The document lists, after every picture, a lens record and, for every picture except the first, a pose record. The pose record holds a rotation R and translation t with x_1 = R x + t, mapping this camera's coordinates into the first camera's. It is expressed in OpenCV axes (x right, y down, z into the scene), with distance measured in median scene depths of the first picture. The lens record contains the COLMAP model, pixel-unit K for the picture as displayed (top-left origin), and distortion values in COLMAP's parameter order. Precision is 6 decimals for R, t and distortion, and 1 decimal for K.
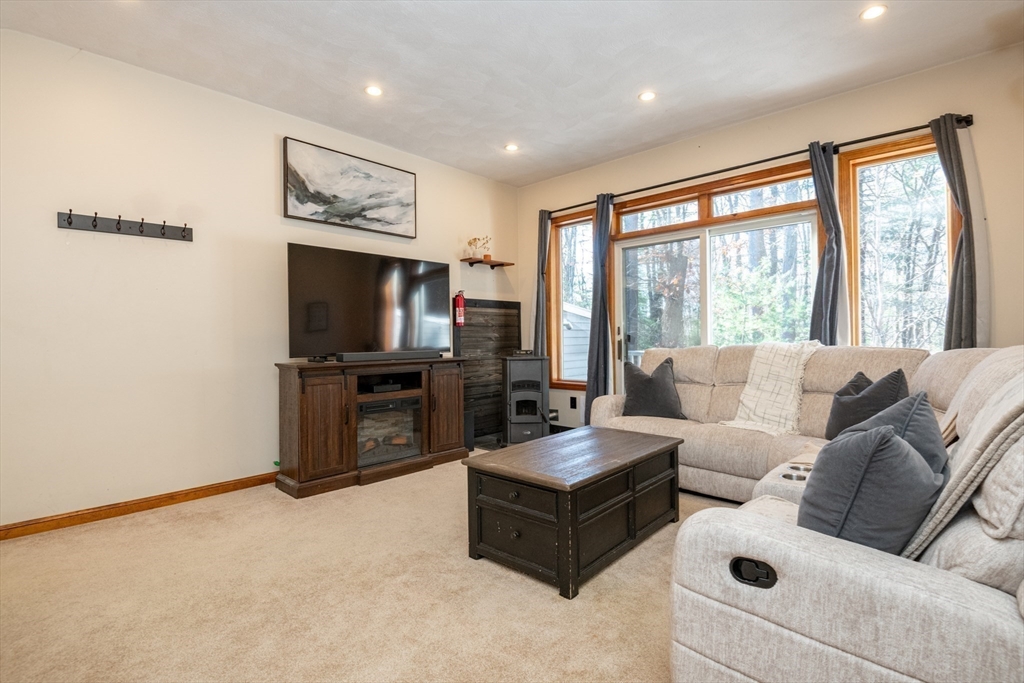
lens RADIAL K [[472.8, 0, 528.2], [0, 472.8, 340.2], [0, 0, 1]] dist [-0.005090, -0.010885]
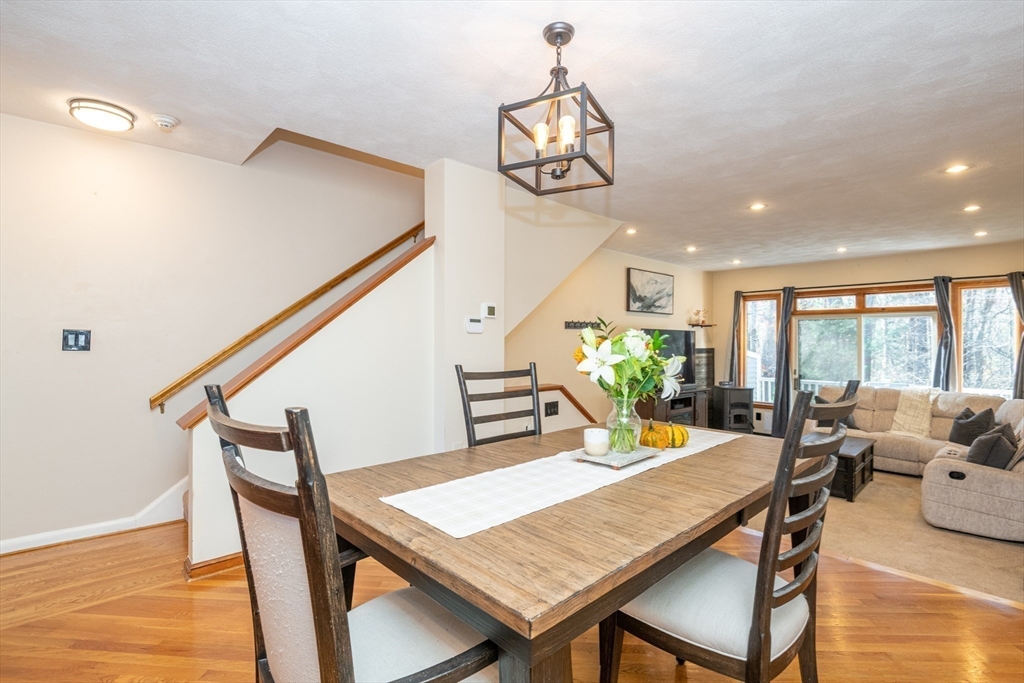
lens RADIAL K [[472.8, 0, 519.1], [0, 472.8, 341.4], [0, 0, 1]] dist [-0.005090, -0.010885]
pose [[0.996764, 0.016883, -0.078586, -0.805356], [-0.016975, 0.999856, -0.000510, -0.140789], [0.078567, 0.001842, 0.996907, -0.863622]]
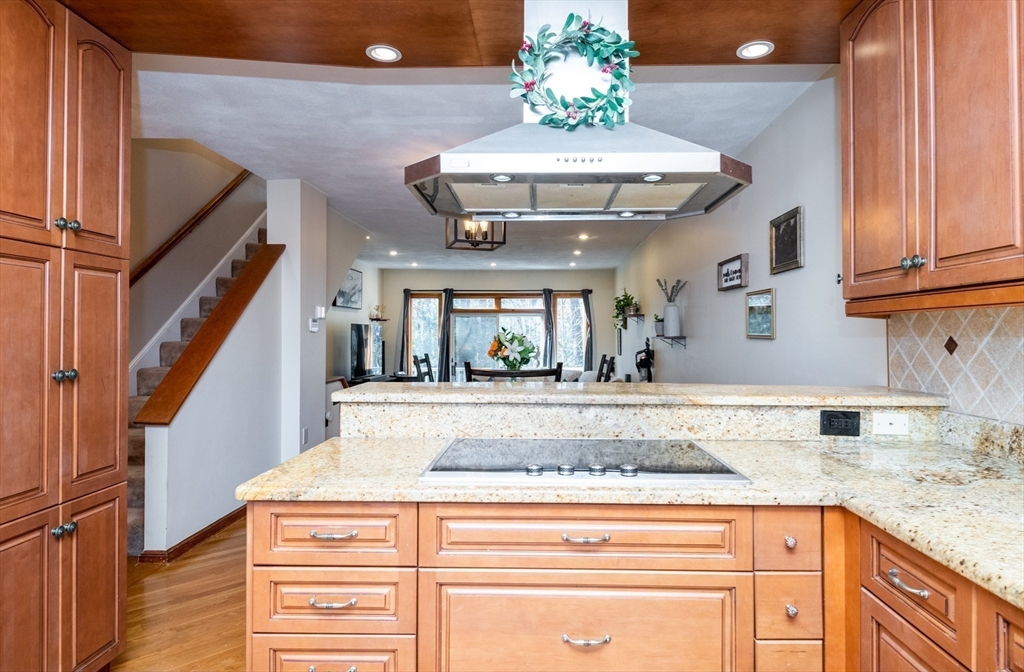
lens RADIAL K [[595.3, 0, 514.8], [0, 595.3, 329.7], [0, 0, 1]] dist [0.019455, -0.001094]
pose [[0.767789, 0.018908, 0.640423, -1.512174], [-0.012578, 0.999817, -0.014441, -0.146869], [-0.640579, 0.003032, 0.767886, -1.306281]]
